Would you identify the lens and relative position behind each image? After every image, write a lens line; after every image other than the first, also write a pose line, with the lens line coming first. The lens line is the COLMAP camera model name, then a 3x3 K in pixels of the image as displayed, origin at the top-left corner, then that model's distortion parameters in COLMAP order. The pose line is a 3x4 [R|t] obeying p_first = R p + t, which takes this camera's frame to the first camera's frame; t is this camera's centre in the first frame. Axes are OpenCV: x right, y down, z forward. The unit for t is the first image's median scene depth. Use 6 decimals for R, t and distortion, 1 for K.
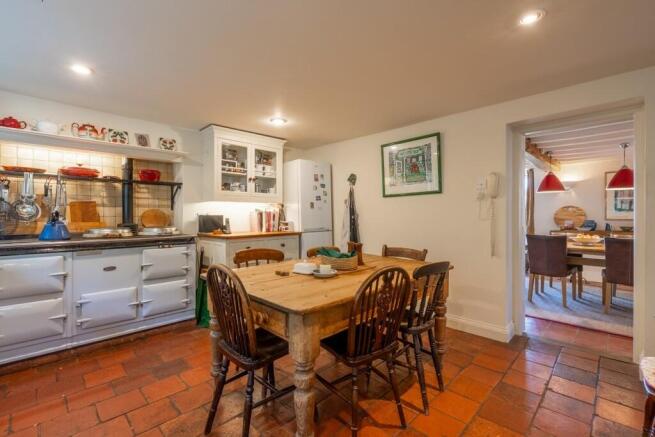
lens RADIAL K [[297.6, 0, 329.4], [0, 297.6, 217.7], [0, 0, 1]] dist [0.004436, 0.000109]
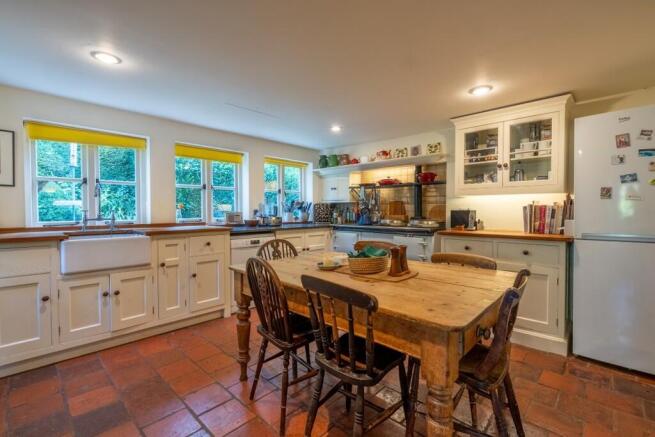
lens RADIAL K [[297.6, 0, 329.0], [0, 297.6, 215.5], [0, 0, 1]] dist [0.004436, 0.000109]
pose [[0.029804, 0.018273, -0.999389, 0.567456], [-0.008144, 0.999804, 0.018038, -0.005408], [0.999523, 0.007601, 0.029947, 0.542137]]
